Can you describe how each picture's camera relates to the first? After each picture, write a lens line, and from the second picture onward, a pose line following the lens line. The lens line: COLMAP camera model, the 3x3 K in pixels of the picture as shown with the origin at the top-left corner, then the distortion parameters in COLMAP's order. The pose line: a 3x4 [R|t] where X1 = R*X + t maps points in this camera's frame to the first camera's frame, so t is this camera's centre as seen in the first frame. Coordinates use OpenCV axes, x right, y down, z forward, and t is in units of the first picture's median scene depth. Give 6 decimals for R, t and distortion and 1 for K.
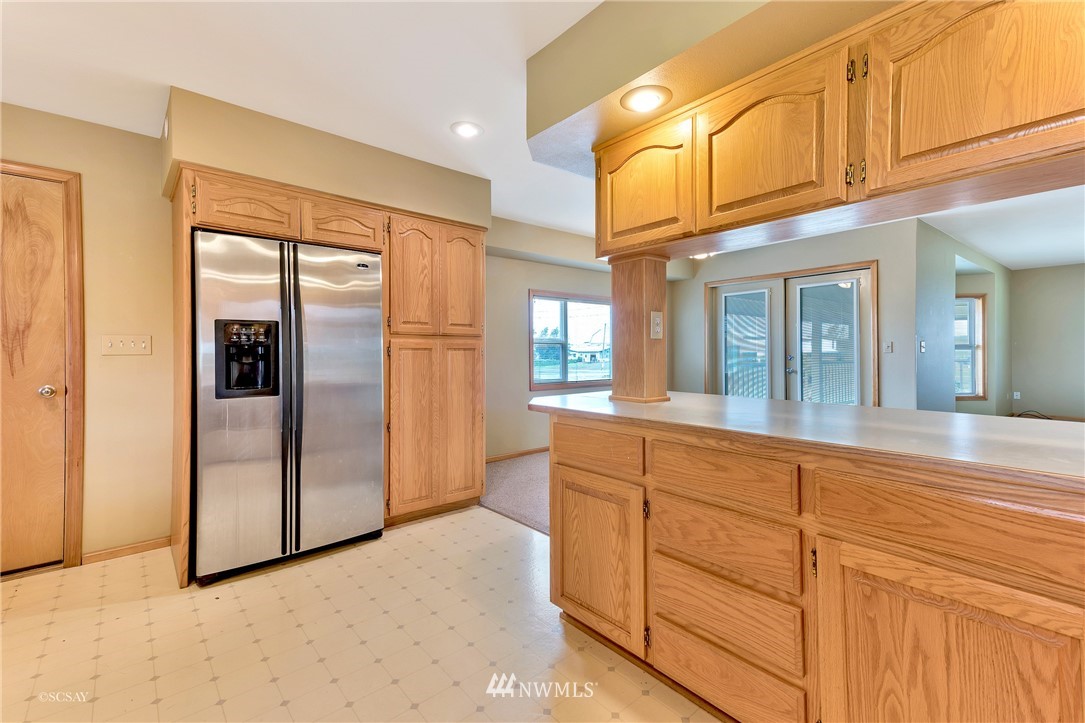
lens RADIAL K [[481.8, 0, 548.4], [0, 481.8, 349.9], [0, 0, 1]] dist [0.047035, -0.000544]
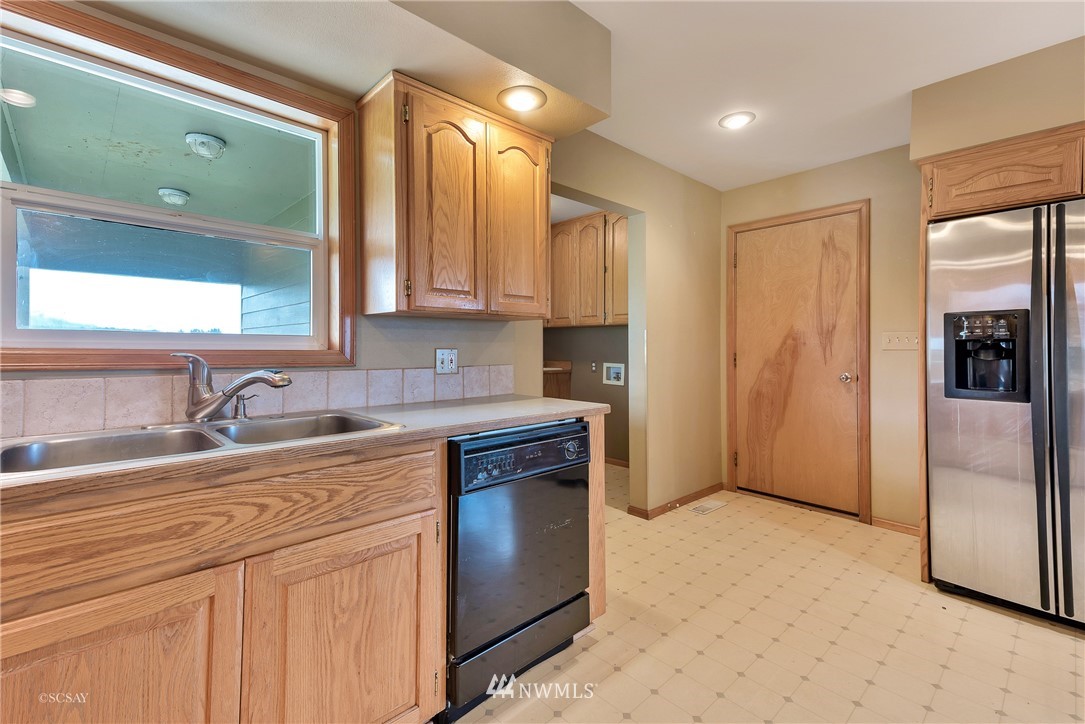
lens RADIAL K [[481.8, 0, 537.0], [0, 481.8, 346.9], [0, 0, 1]] dist [0.047035, -0.000544]
pose [[0.047425, 0.004267, -0.998866, 0.223200], [-0.001741, 0.999990, 0.004189, 0.000123], [0.998873, 0.001540, 0.047432, 0.161587]]
